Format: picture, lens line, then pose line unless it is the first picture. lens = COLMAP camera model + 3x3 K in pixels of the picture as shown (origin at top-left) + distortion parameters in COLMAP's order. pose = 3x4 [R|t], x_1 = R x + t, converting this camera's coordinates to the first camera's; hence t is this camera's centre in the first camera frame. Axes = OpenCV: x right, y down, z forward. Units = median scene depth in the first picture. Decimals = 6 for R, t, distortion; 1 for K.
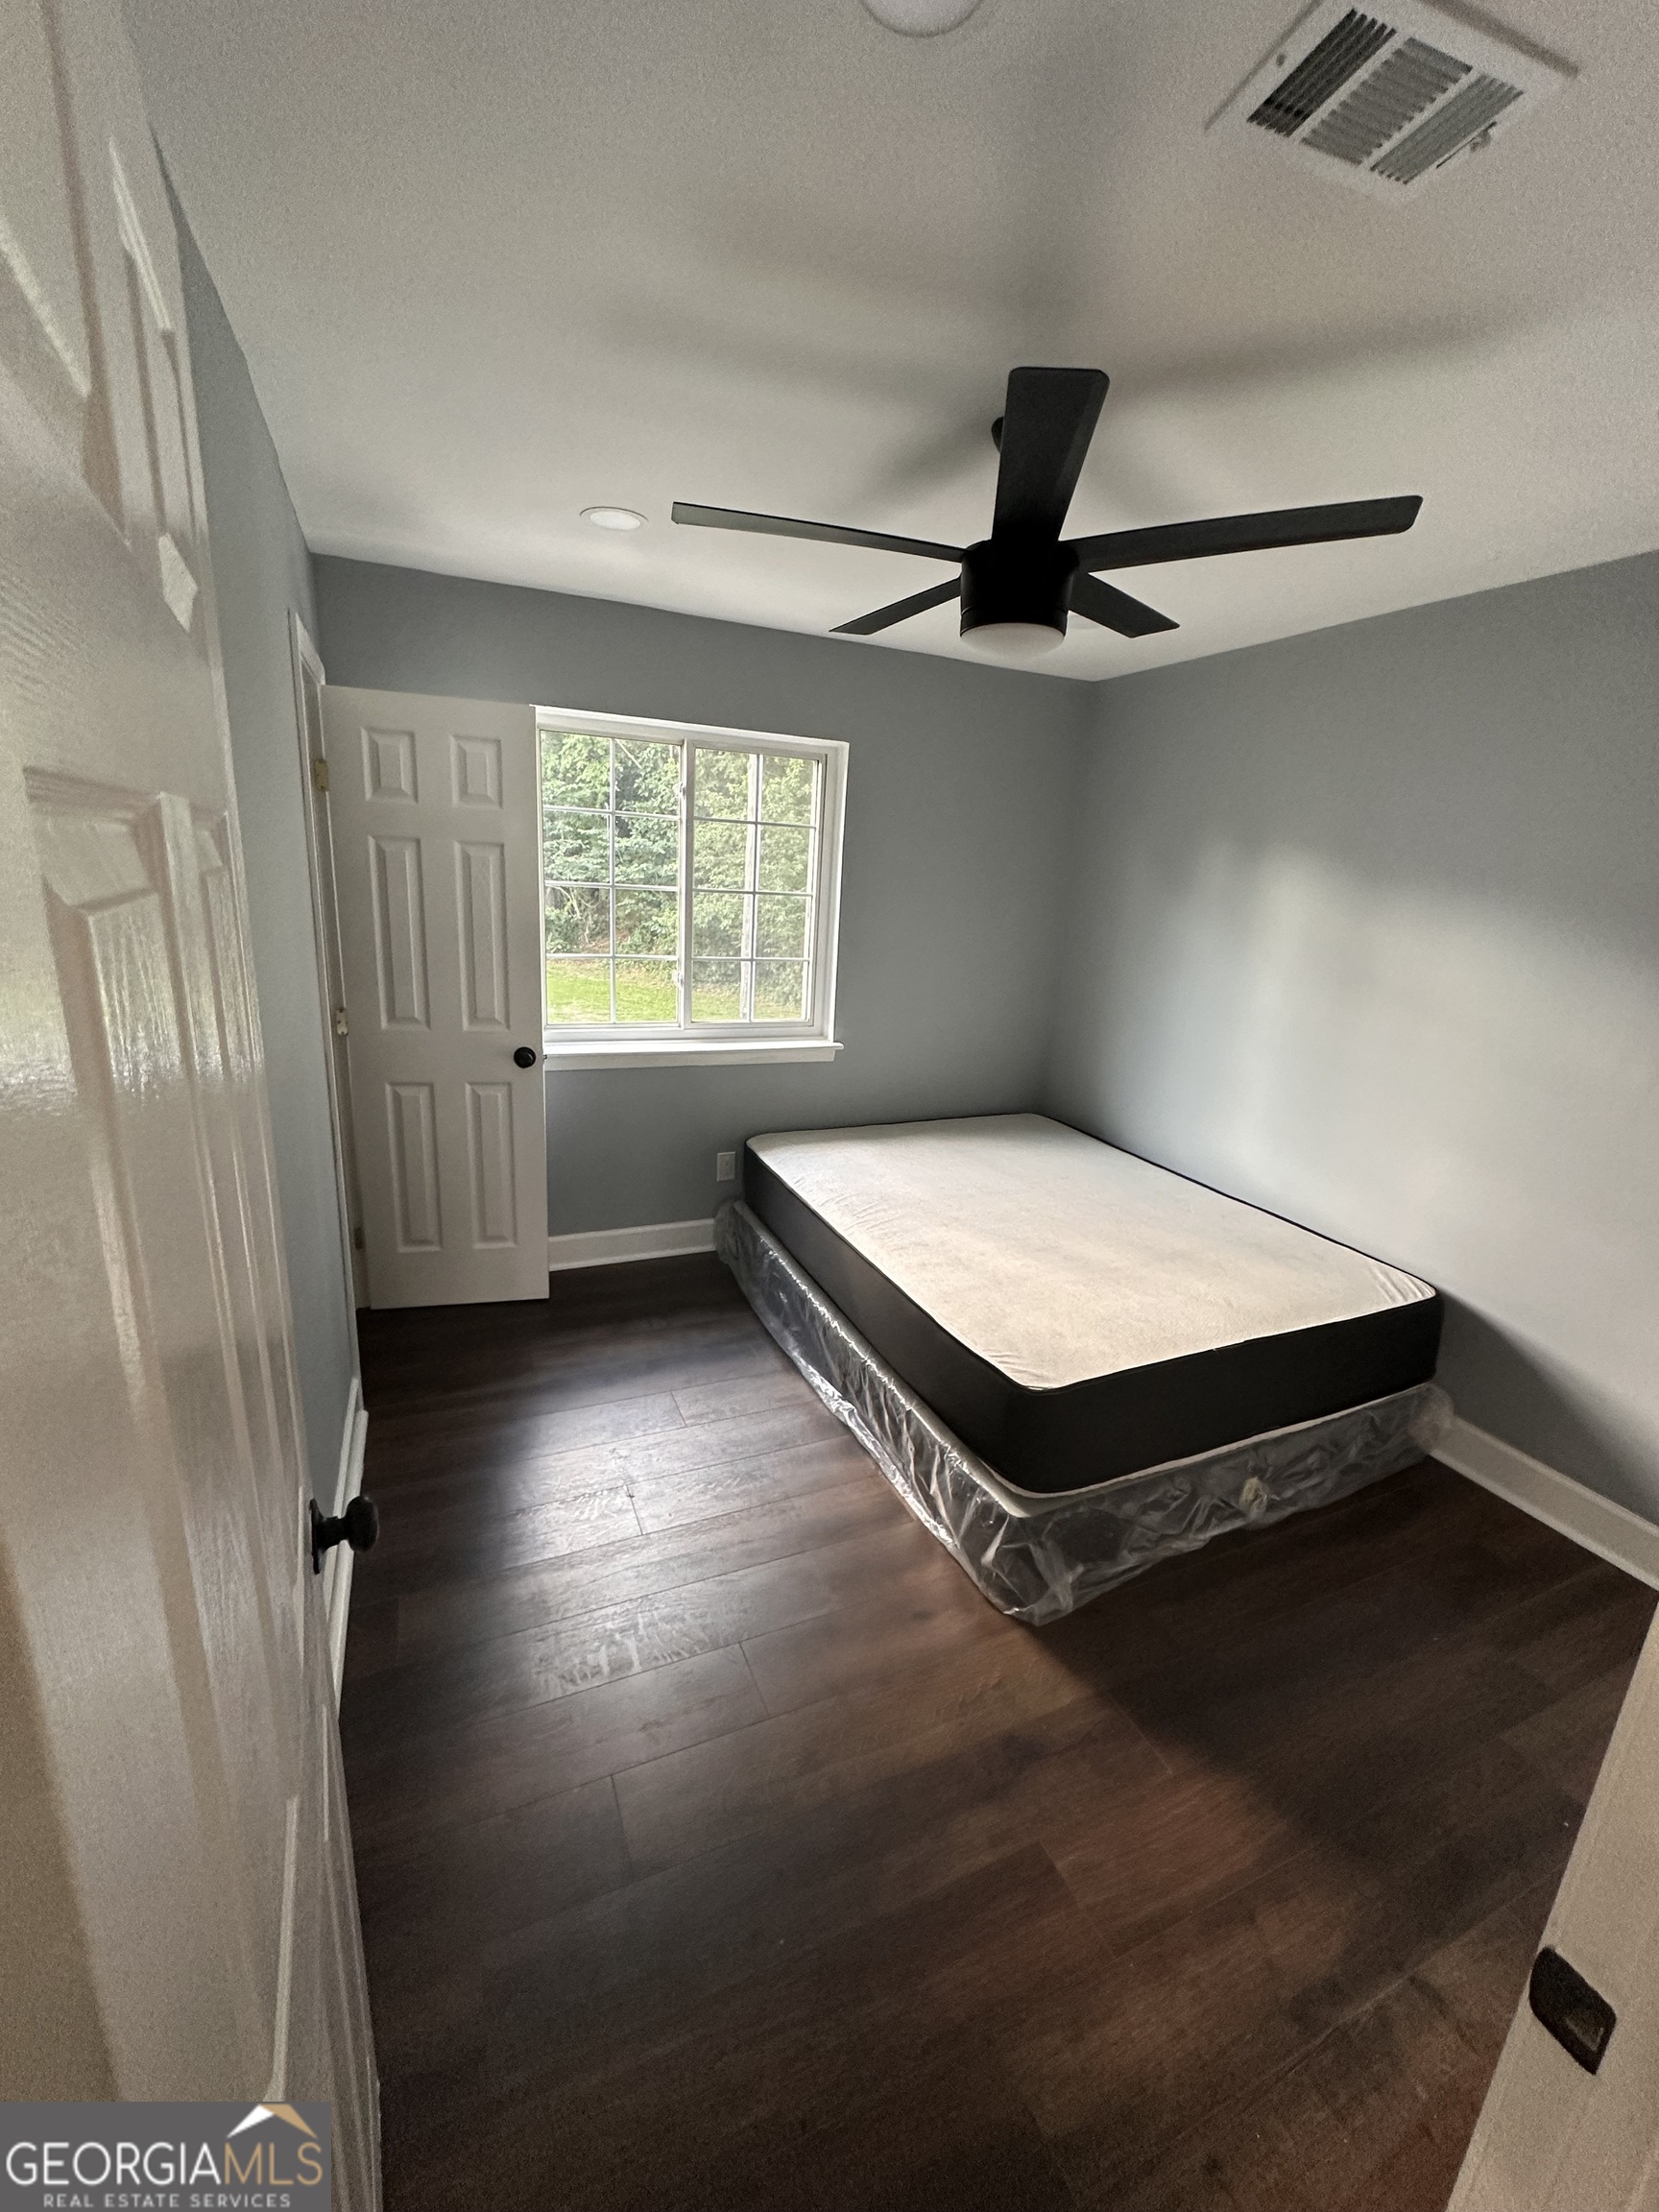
lens RADIAL K [[892.4, 0, 835.1], [0, 892.4, 1100.8], [0, 0, 1]] dist [-0.008520, -0.000163]
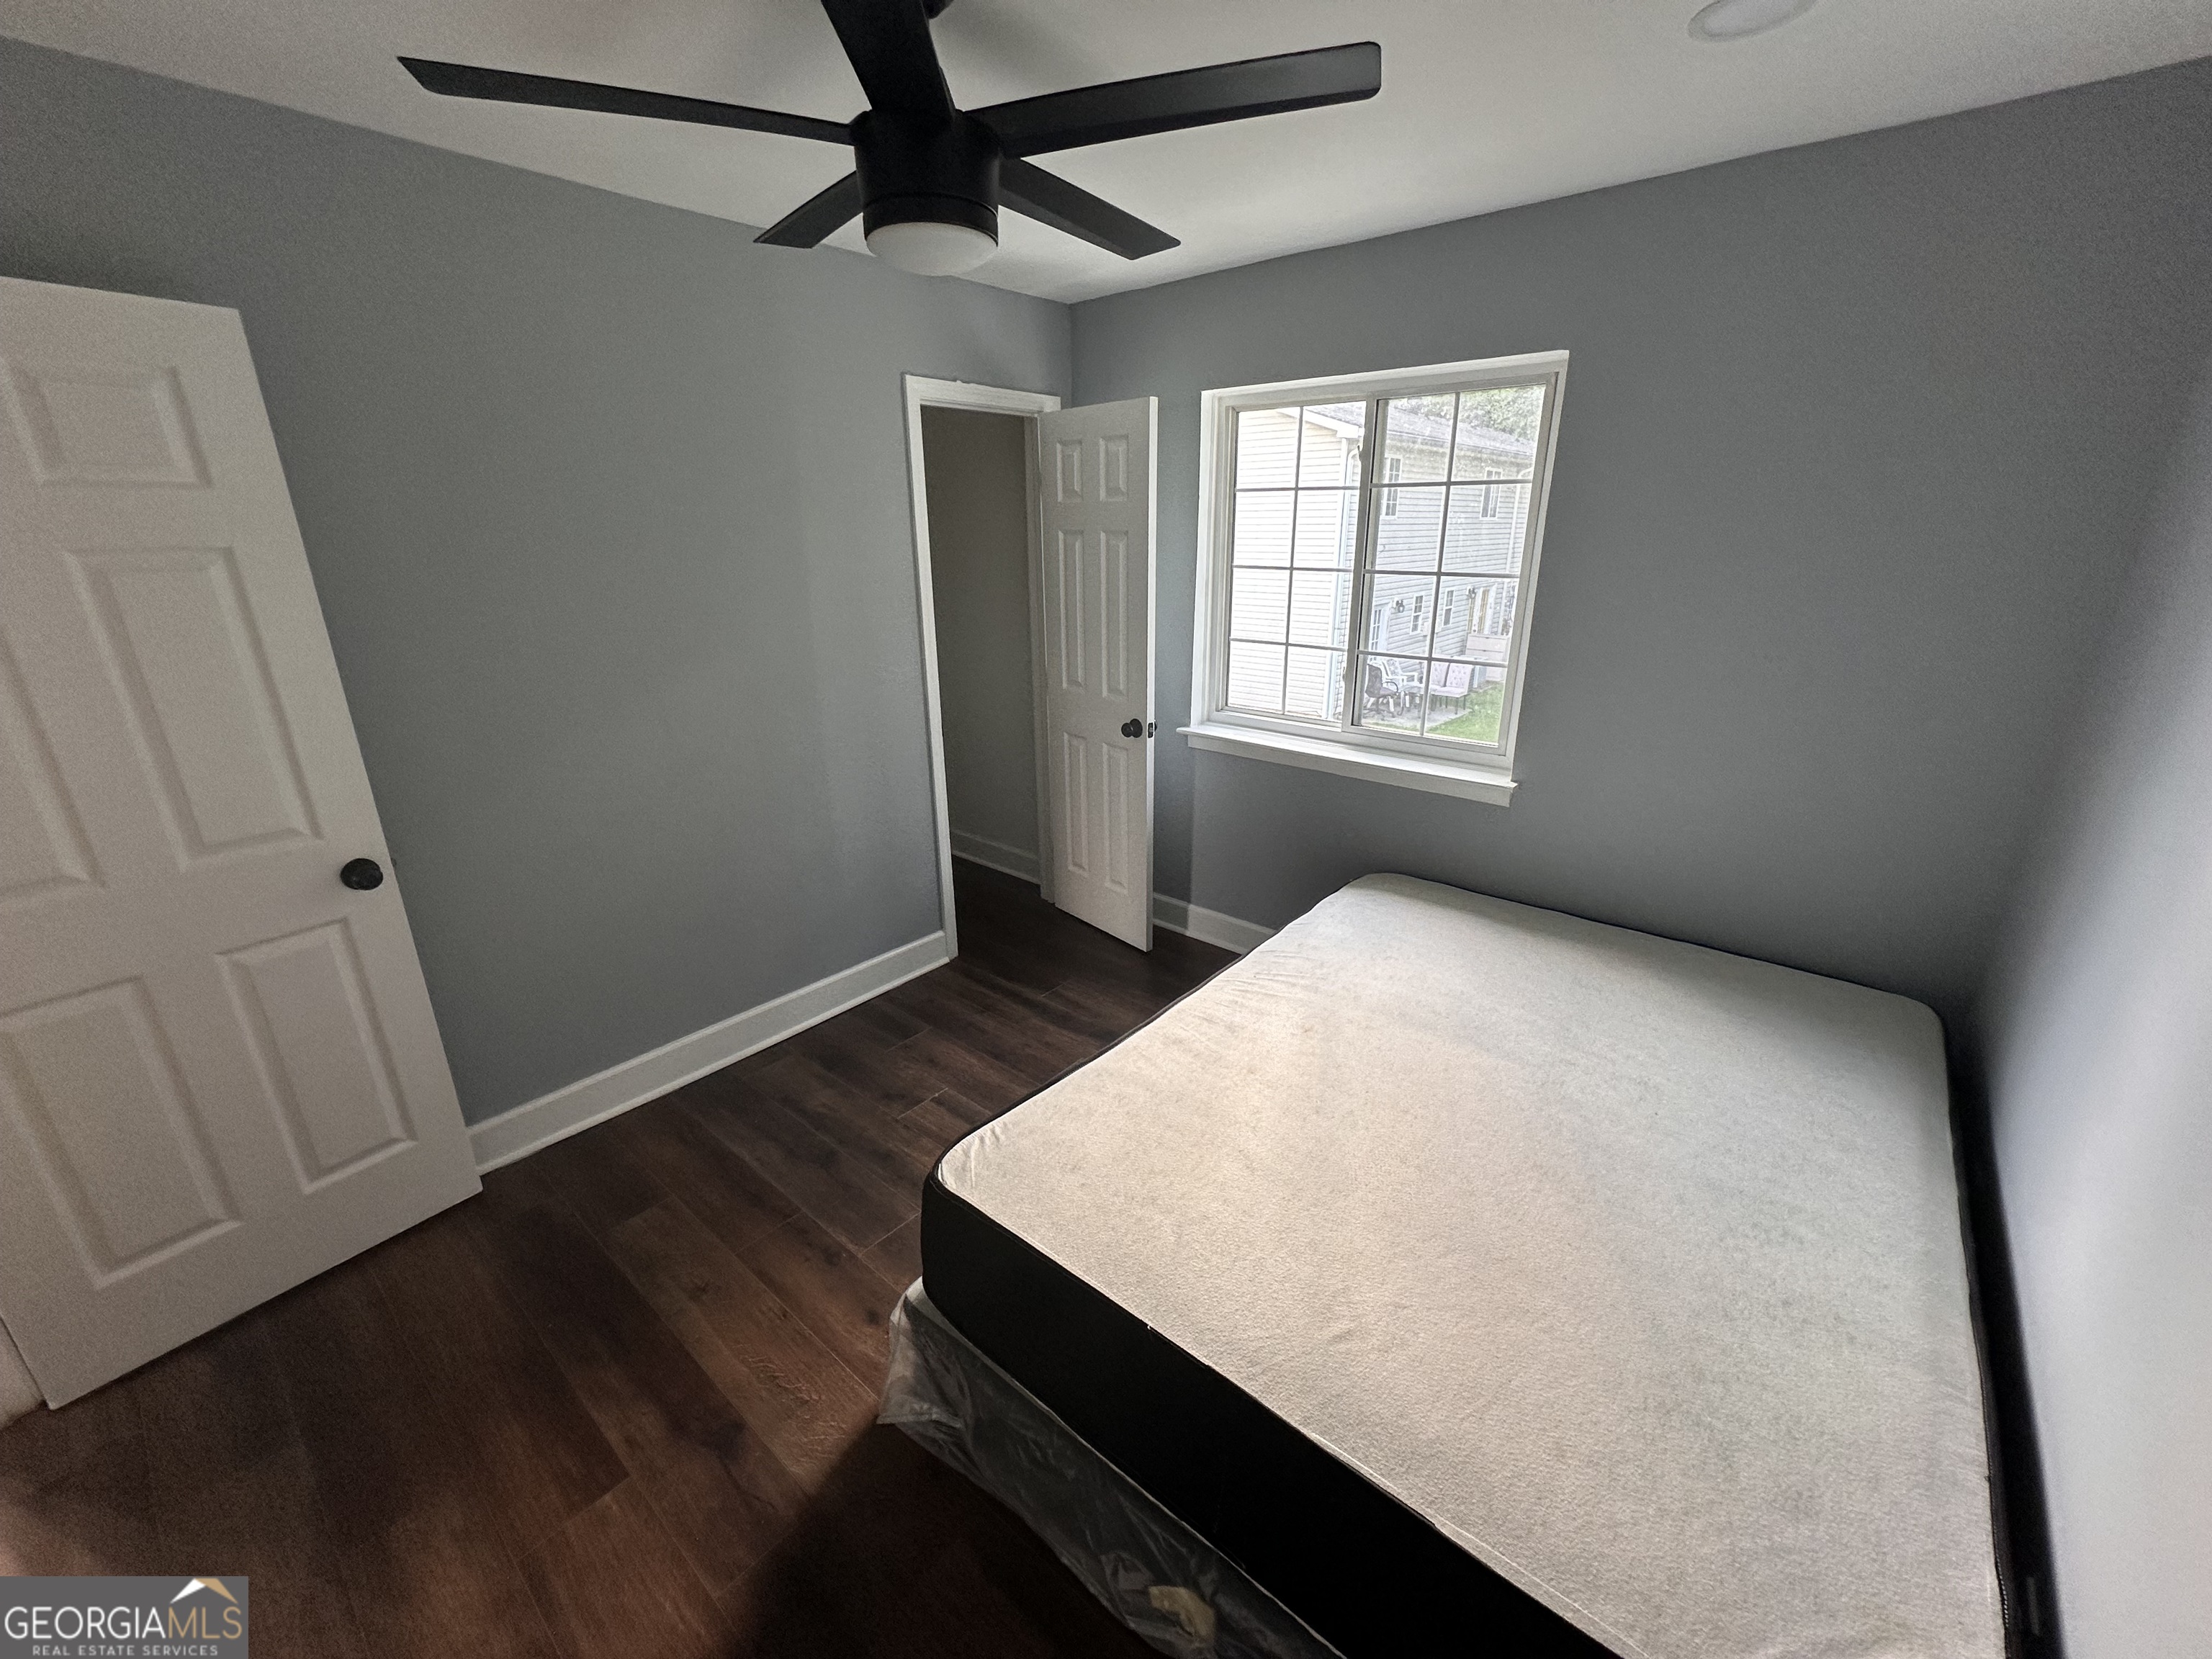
lens RADIAL K [[889.2, 0, 1106.0], [0, 889.2, 829.5], [0, 0, 1]] dist [-0.006894, 0.000199]
pose [[0.417208, 0.236678, -0.877451, 0.635030], [-0.197640, 0.966015, 0.166594, -0.104776], [0.887060, 0.103915, 0.449806, 0.495774]]
